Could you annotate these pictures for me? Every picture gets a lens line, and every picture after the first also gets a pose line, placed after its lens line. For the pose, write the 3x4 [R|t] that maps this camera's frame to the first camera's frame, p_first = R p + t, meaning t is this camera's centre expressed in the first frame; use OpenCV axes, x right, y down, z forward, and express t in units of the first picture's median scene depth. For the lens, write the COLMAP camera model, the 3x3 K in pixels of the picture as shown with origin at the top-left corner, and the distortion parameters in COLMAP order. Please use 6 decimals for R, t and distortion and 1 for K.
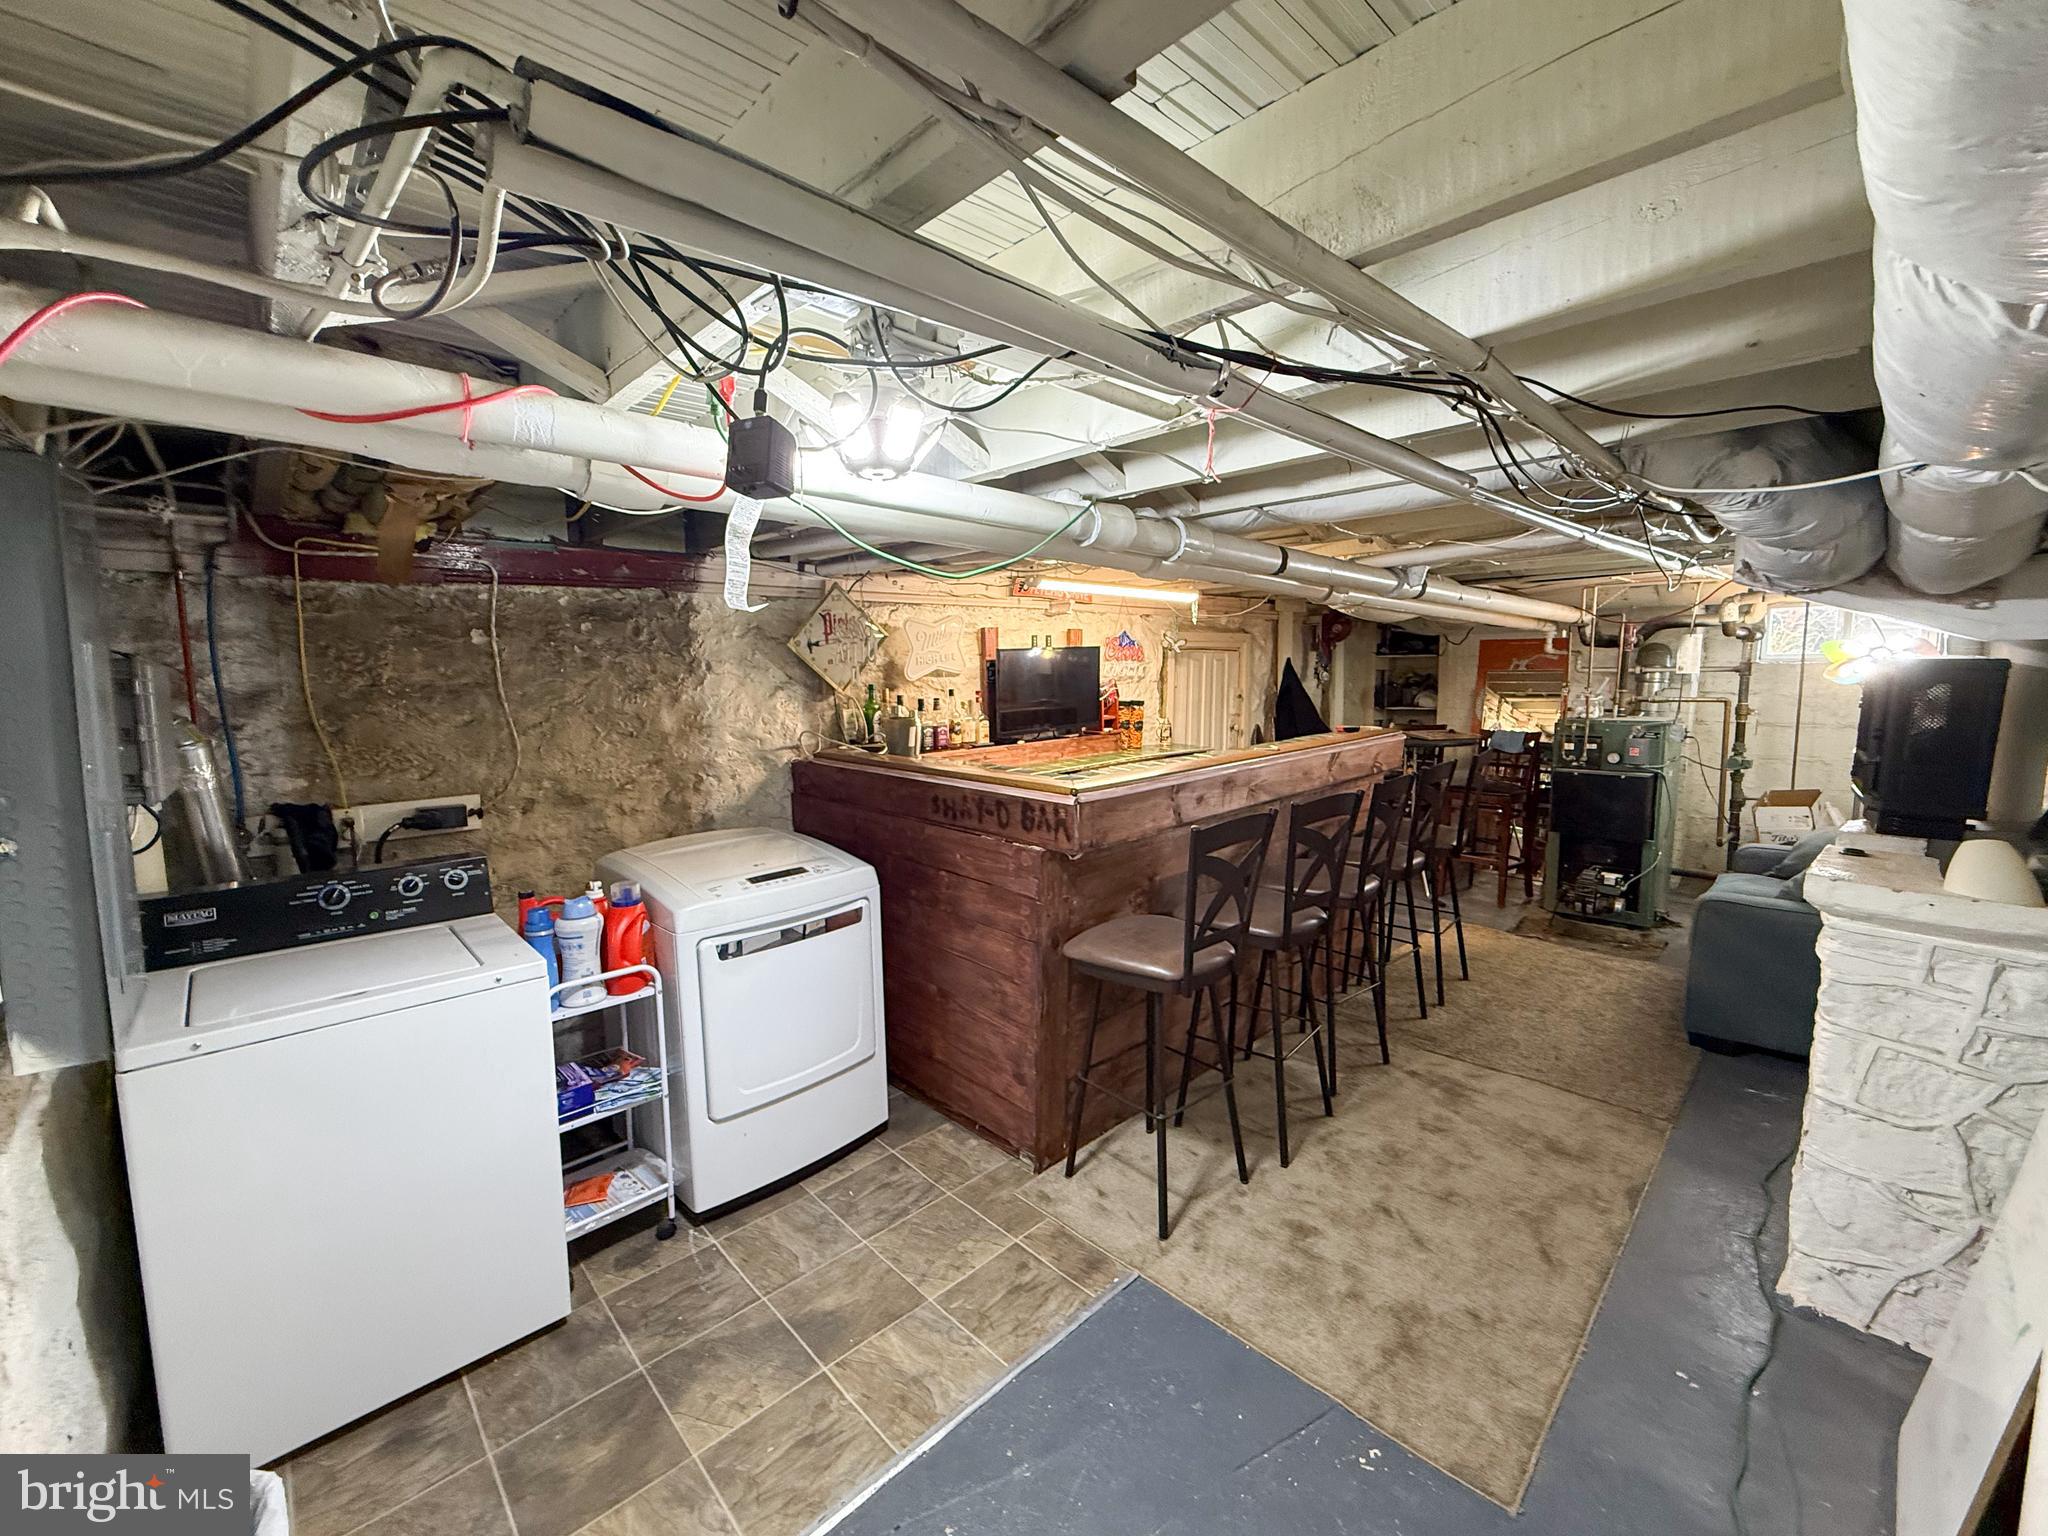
lens RADIAL K [[824.0, 0, 1029.7], [0, 824.0, 758.2], [0, 0, 1]] dist [-0.002743, -0.000137]
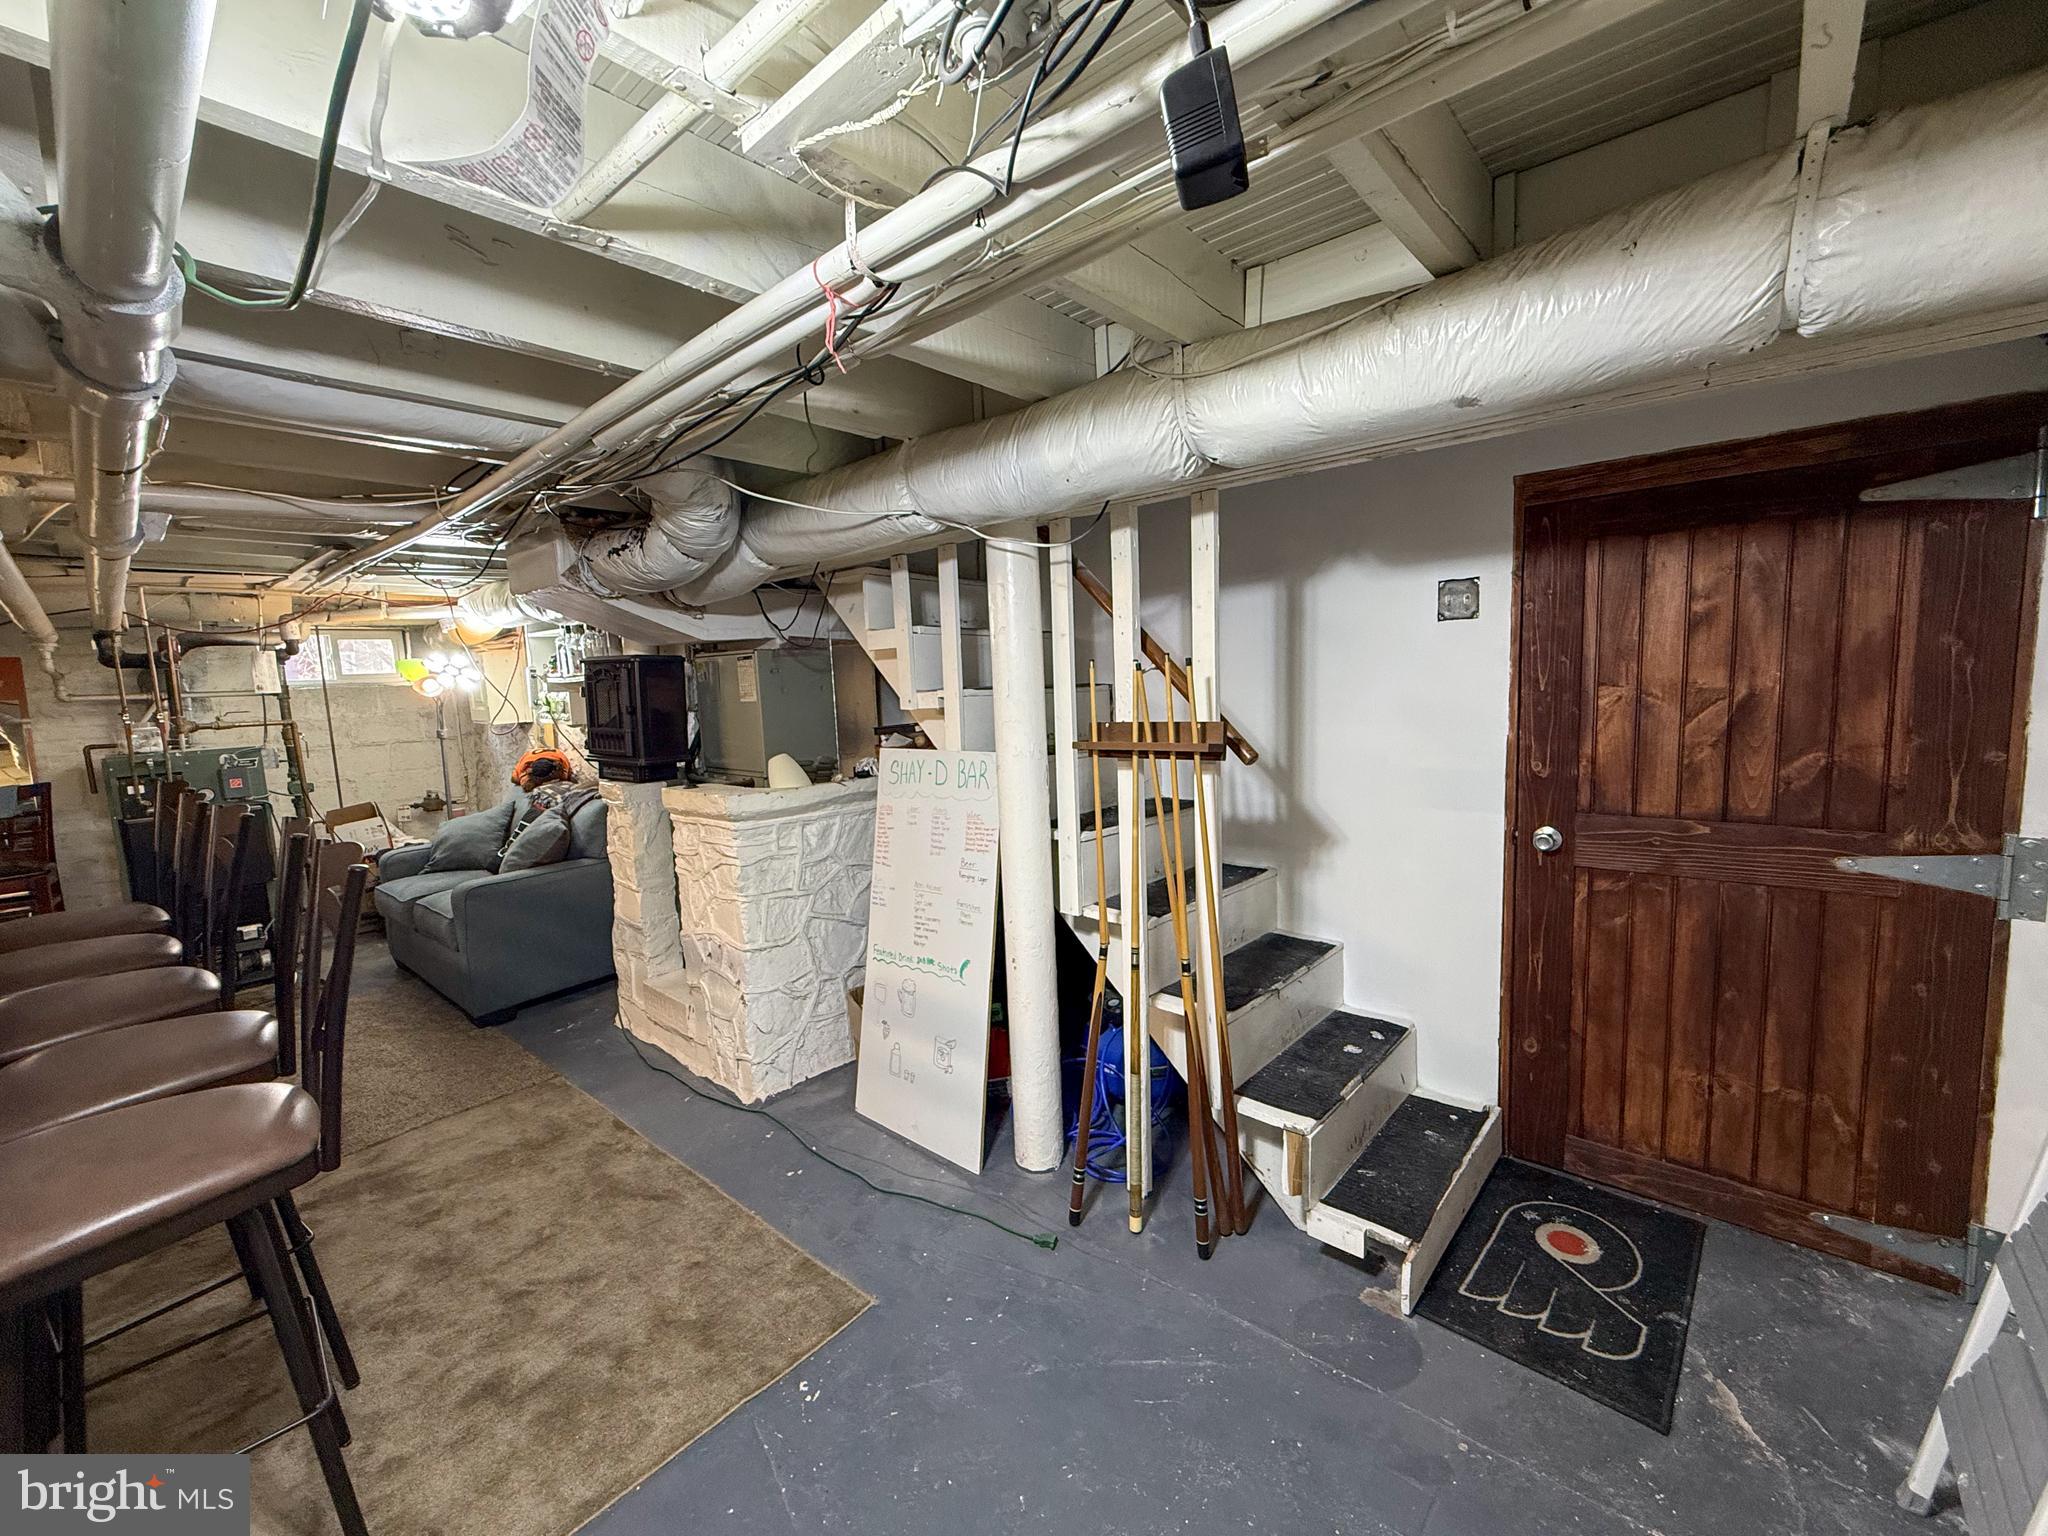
lens RADIAL K [[824.0, 0, 1029.9], [0, 824.0, 767.2], [0, 0, 1]] dist [-0.002743, -0.000137]
pose [[-0.090577, -0.090441, 0.991774, -0.390235], [0.149409, 0.983363, 0.103320, 0.024523], [-0.984618, 0.157539, -0.075557, 0.493607]]
